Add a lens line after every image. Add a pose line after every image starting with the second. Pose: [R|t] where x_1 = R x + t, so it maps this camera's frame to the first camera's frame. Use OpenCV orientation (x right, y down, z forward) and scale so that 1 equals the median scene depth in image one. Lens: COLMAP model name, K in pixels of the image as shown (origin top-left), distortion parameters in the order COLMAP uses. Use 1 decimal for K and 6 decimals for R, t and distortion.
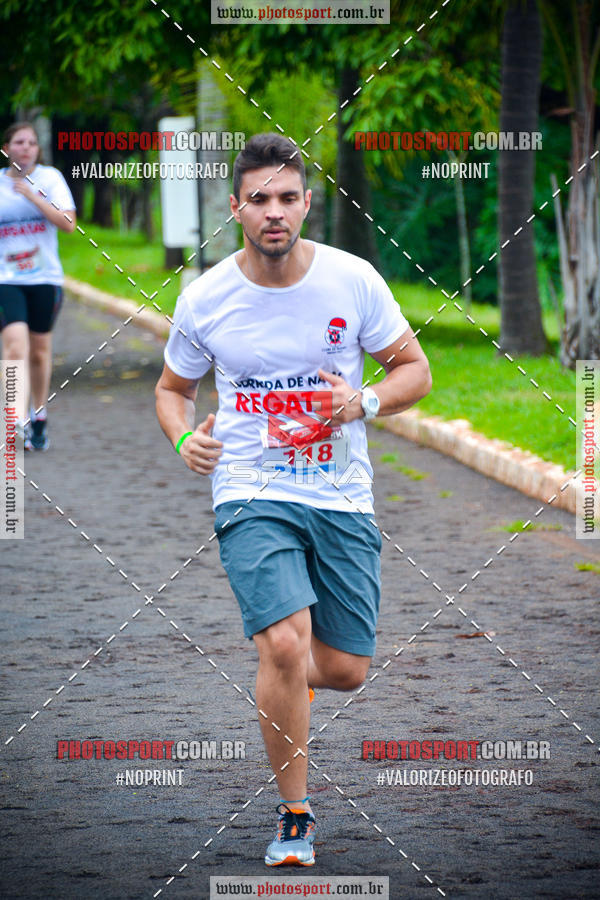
lens RADIAL K [[6122.9, 0, 301.5], [0, 6122.9, 435.2], [0, 0, 1]] dist [2.719303, 18.218551]
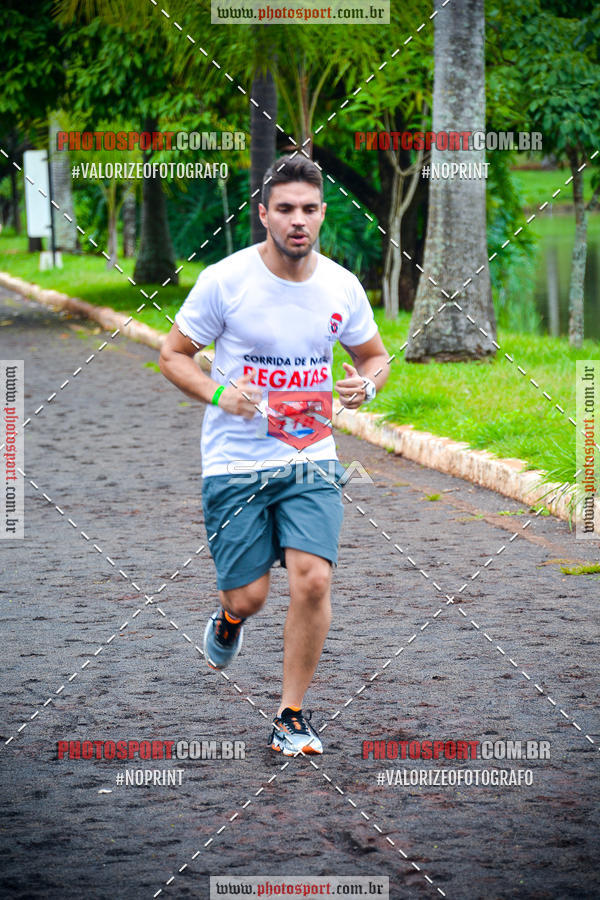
lens RADIAL K [[4360.0, 0, 302.7], [0, 4360.0, 446.7], [0, 0, 1]] dist [1.670387, -3.663629]
pose [[0.998821, -0.007279, 0.047986, -0.007177], [0.006304, 0.999771, 0.020447, -0.001107], [-0.048124, -0.020121, 0.998639, -0.073005]]
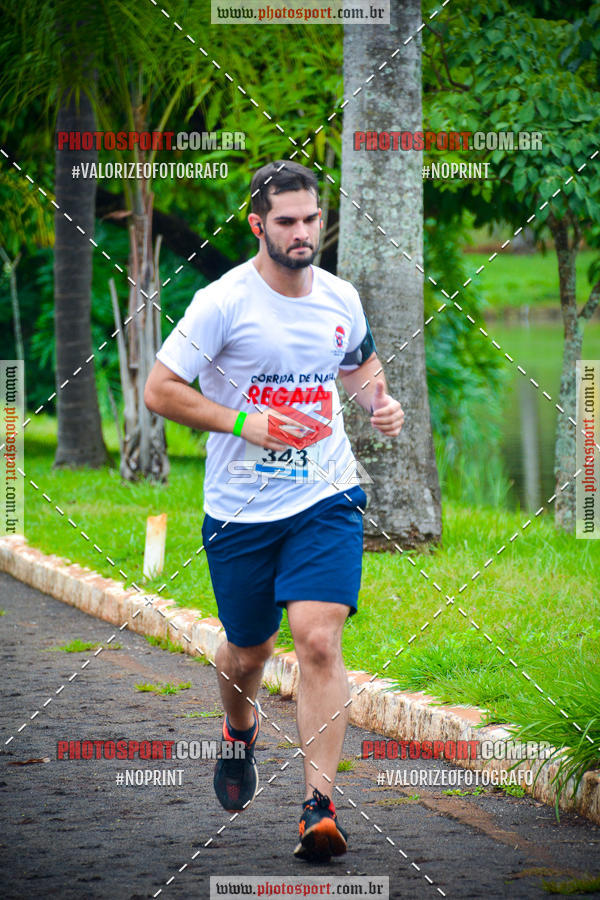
lens RADIAL K [[6122.9, 0, 301.5], [0, 6122.9, 435.2], [0, 0, 1]] dist [2.719303, 18.218551]
pose [[0.997445, 0.000774, 0.071438, 0.001797], [0.000614, 0.999811, -0.019413, 0.000723], [-0.071439, 0.019407, 0.997256, 0.042776]]
